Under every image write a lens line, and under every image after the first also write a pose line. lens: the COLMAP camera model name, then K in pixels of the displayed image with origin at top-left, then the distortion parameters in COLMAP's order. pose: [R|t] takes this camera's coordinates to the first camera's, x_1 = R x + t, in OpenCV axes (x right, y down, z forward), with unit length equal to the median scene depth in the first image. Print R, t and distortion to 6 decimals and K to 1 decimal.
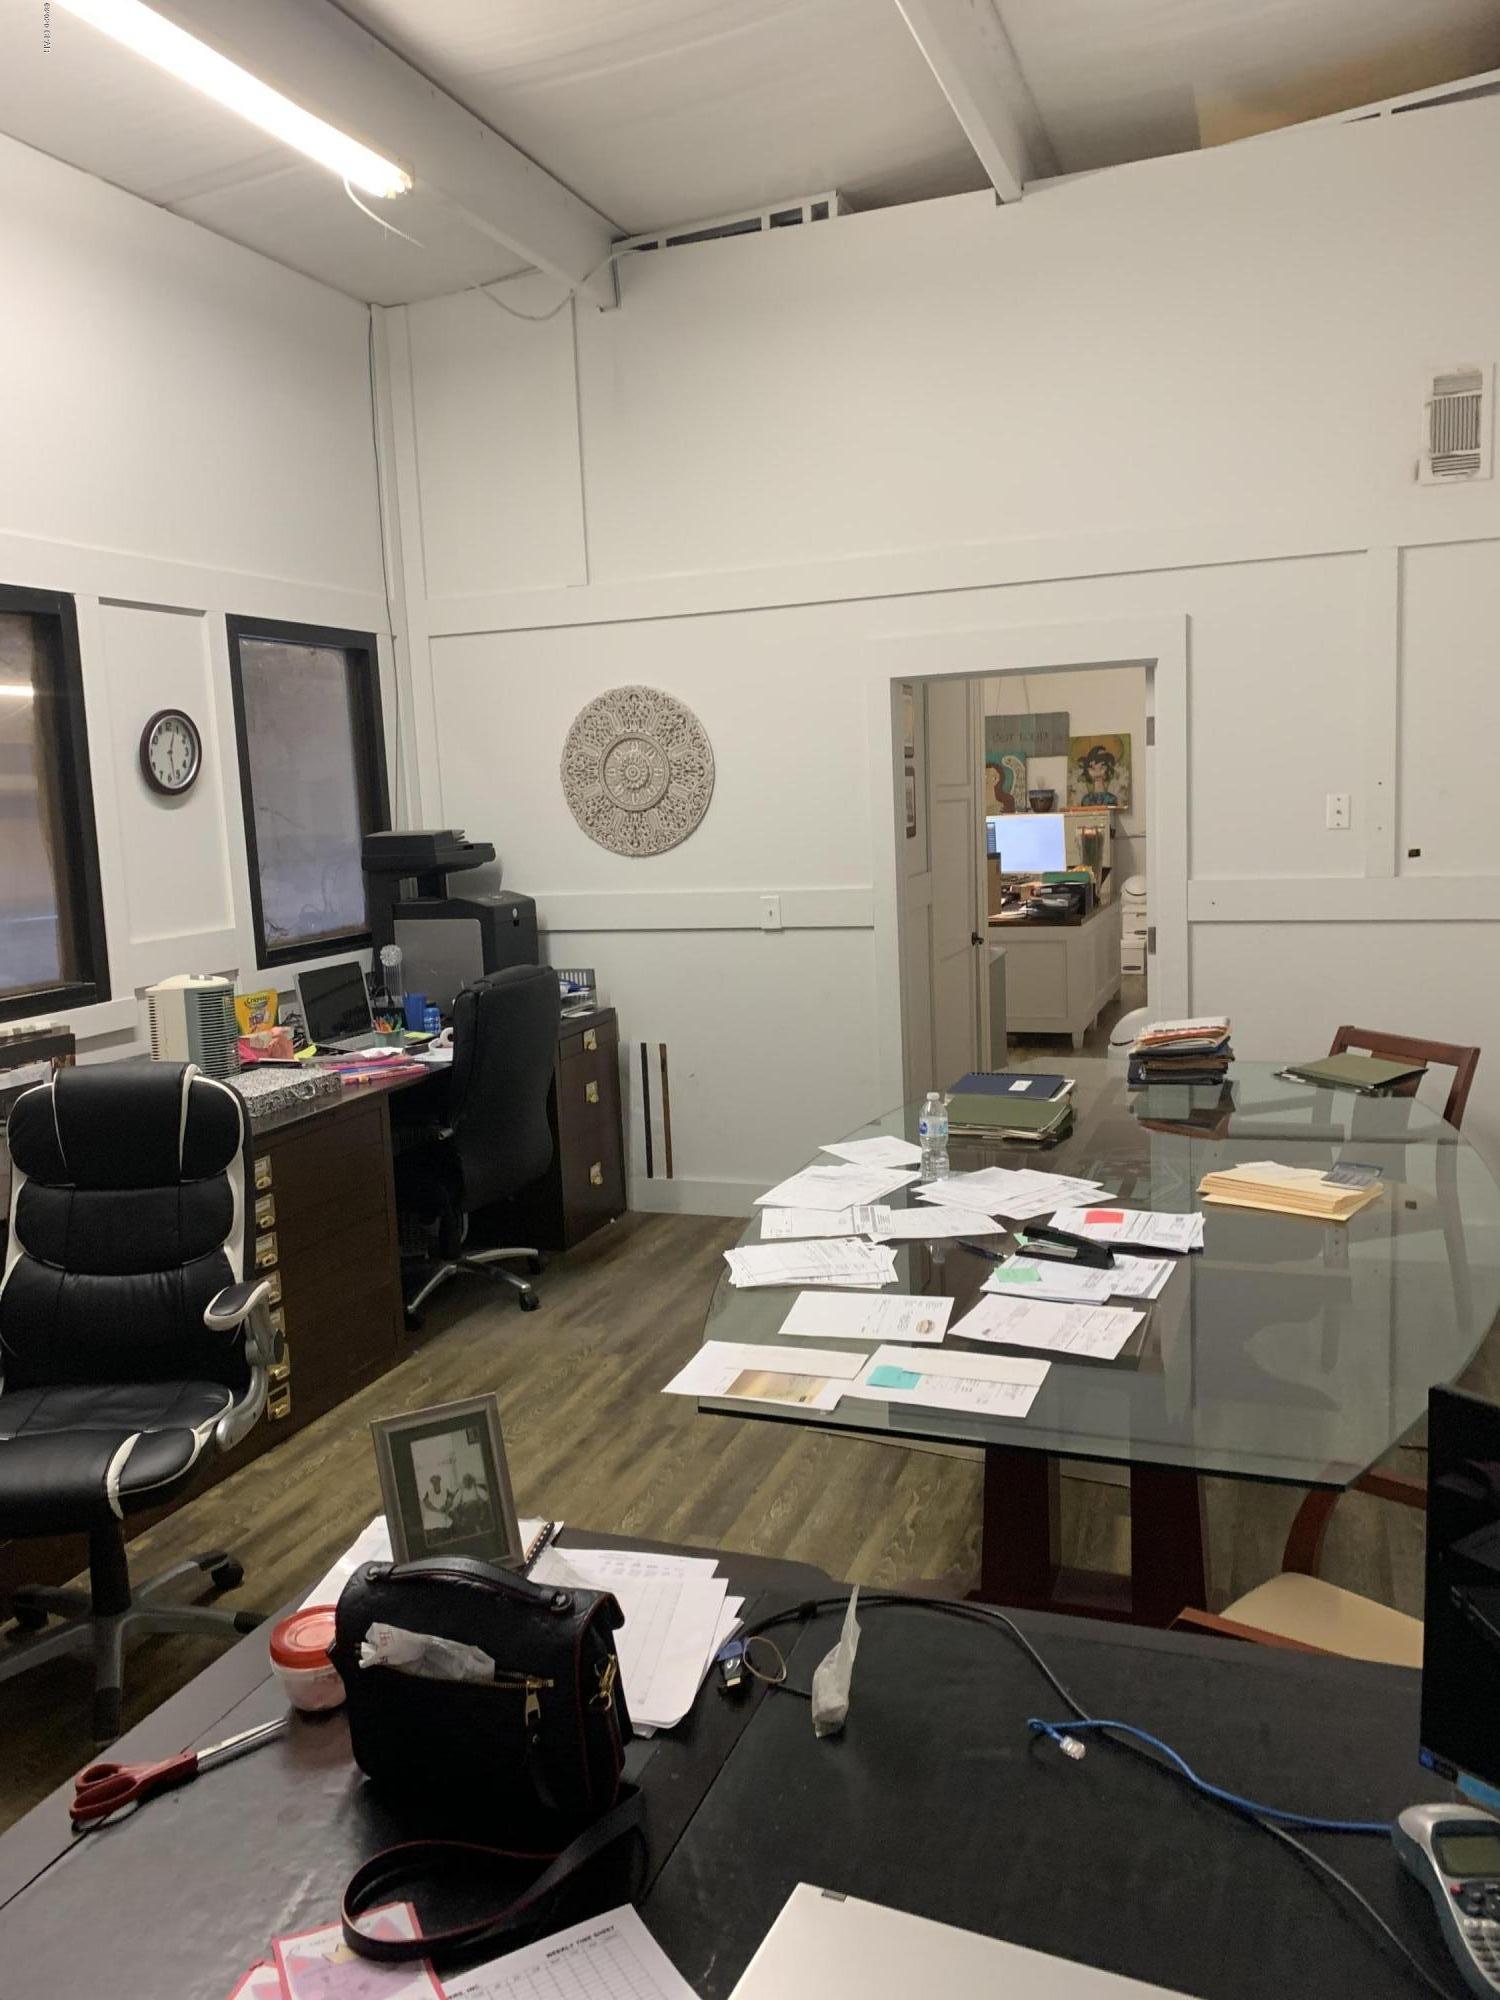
lens RADIAL K [[1516.0, 0, 737.9], [0, 1516.0, 1005.2], [0, 0, 1]] dist [0.016846, 0.001159]
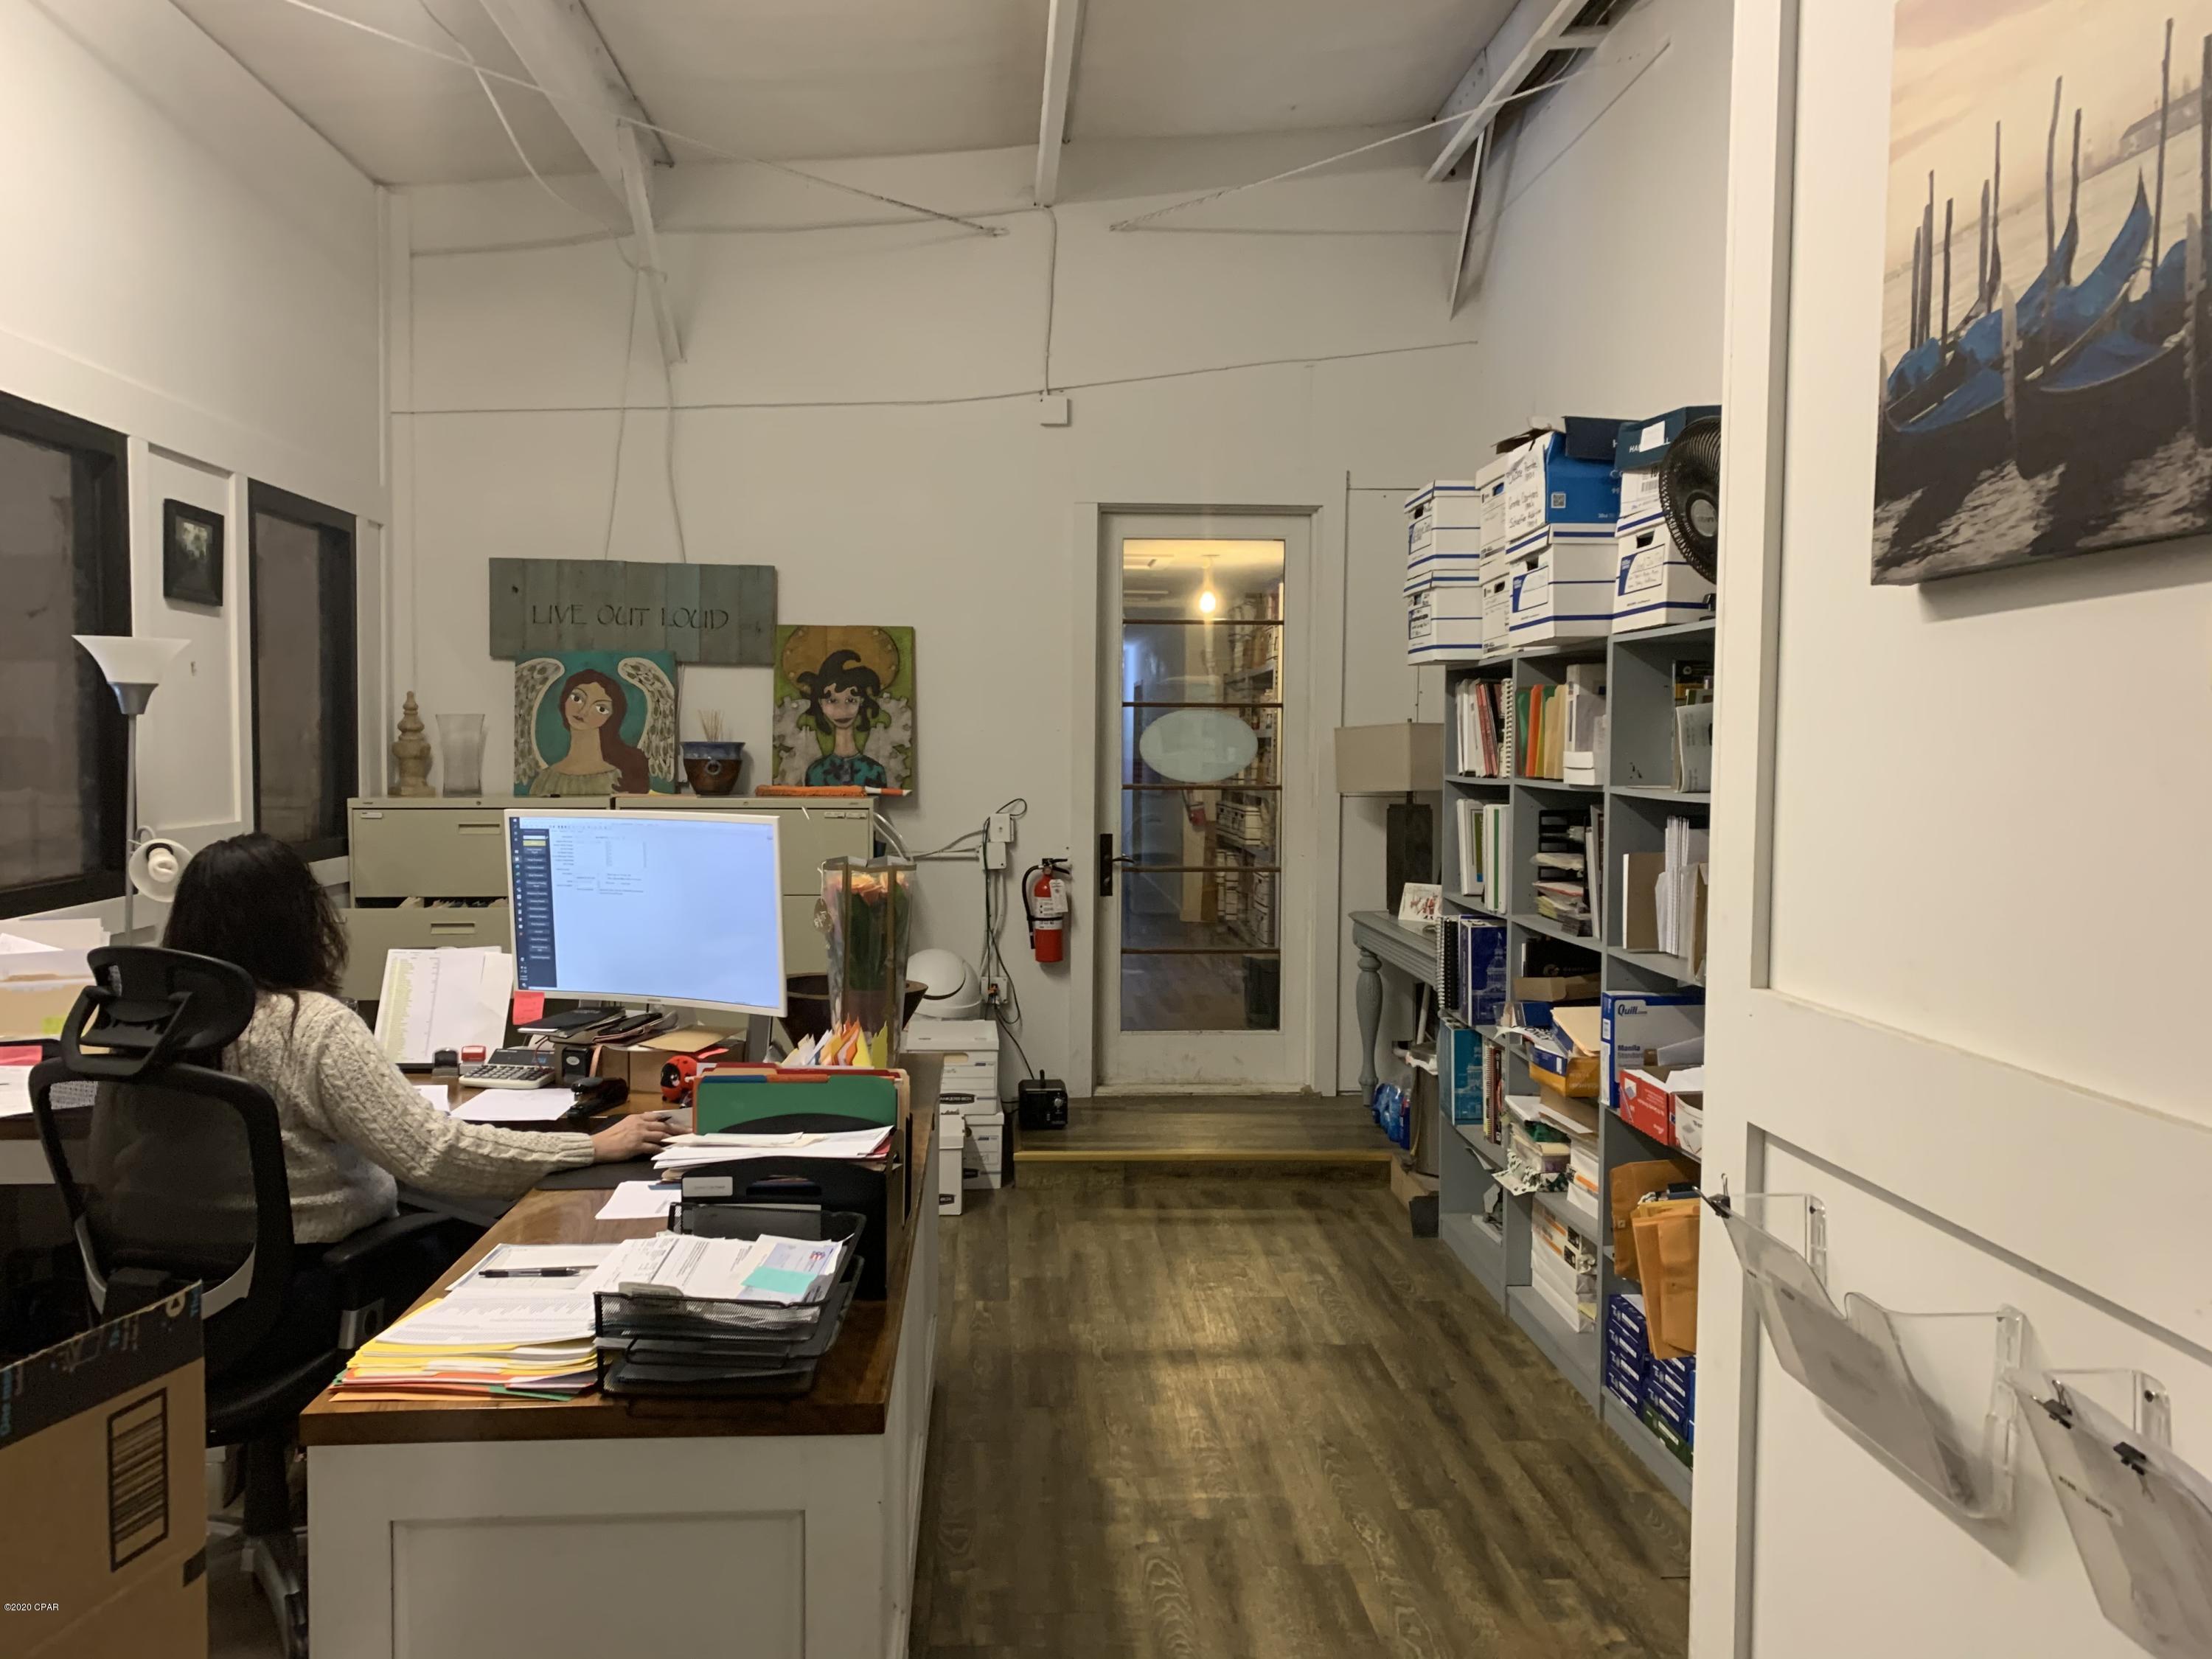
lens RADIAL K [[1676.7, 0, 1100.9], [0, 1676.7, 838.2], [0, 0, 1]] dist [0.016846, 0.001159]
pose [[0.912227, 0.030753, 0.408528, 0.109216], [0.008401, 0.995565, -0.093705, -0.070965], [-0.409598, 0.088912, 0.907923, 0.536125]]
